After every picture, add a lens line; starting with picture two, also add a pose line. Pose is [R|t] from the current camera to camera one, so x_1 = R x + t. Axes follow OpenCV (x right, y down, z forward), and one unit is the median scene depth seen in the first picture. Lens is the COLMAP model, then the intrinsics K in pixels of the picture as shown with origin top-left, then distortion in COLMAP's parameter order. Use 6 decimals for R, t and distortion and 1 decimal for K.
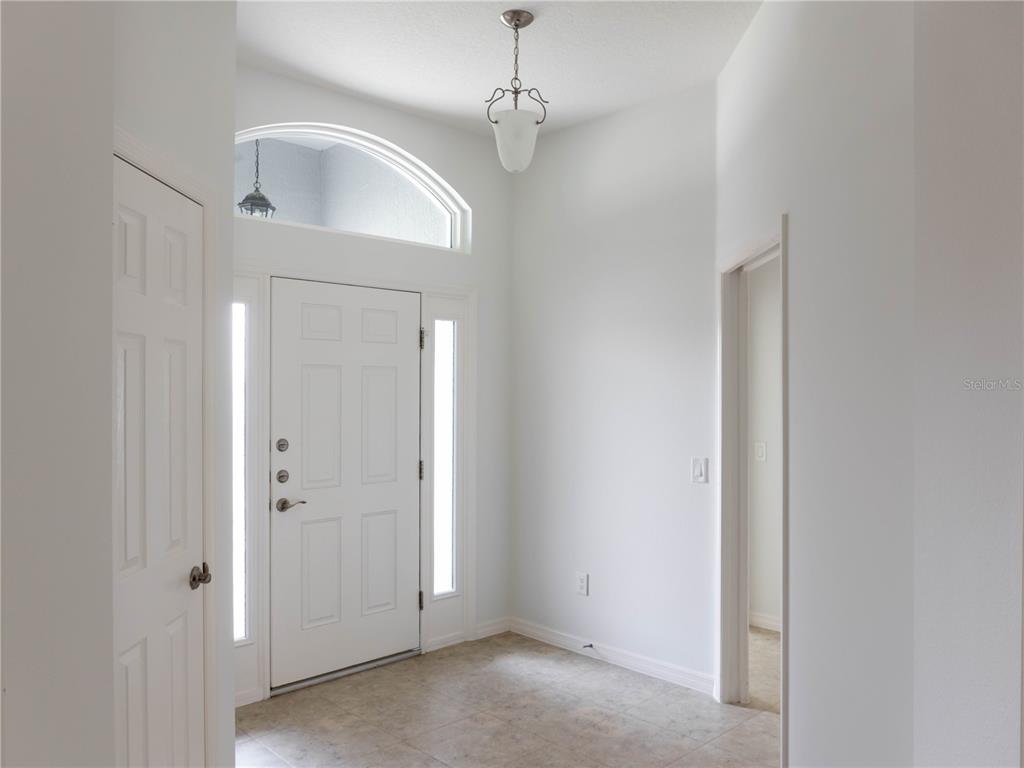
lens RADIAL K [[788.1, 0, 511.7], [0, 788.1, 384.6], [0, 0, 1]] dist [0.002111, -0.012259]
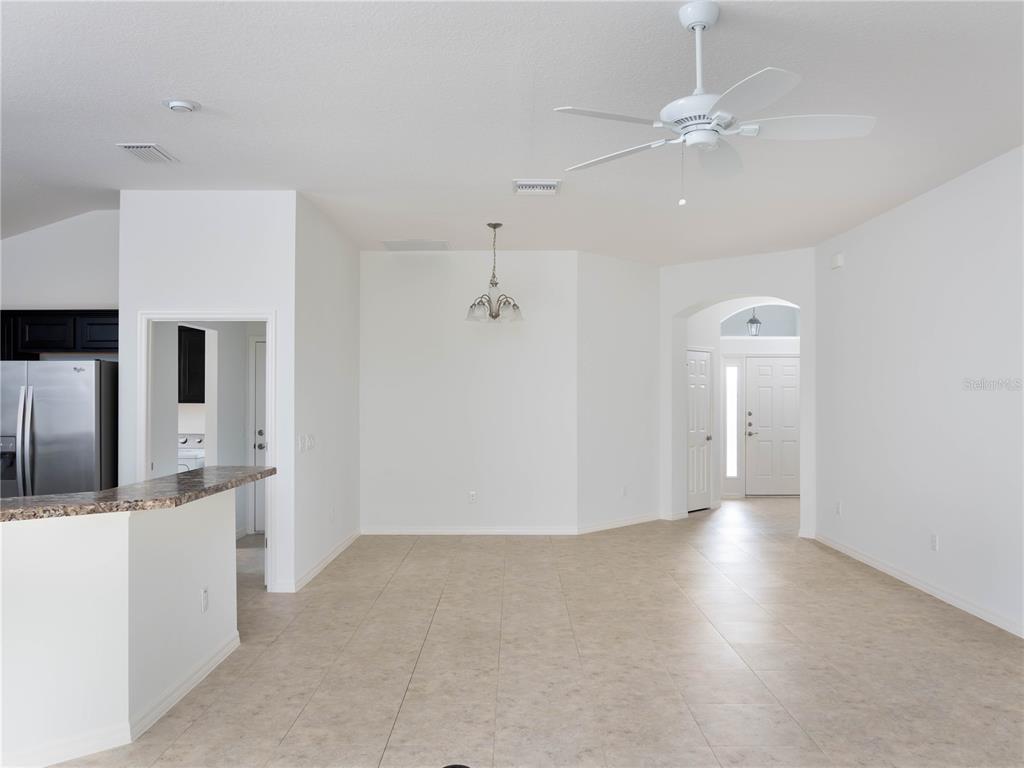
lens RADIAL K [[788.1, 0, 517.7], [0, 788.1, 399.0], [0, 0, 1]] dist [0.002111, -0.012259]
pose [[0.728652, 0.001976, -0.684881, 1.095485], [0.002315, 0.999983, 0.005347, 0.003765], [0.684880, -0.005482, 0.728635, -1.743559]]
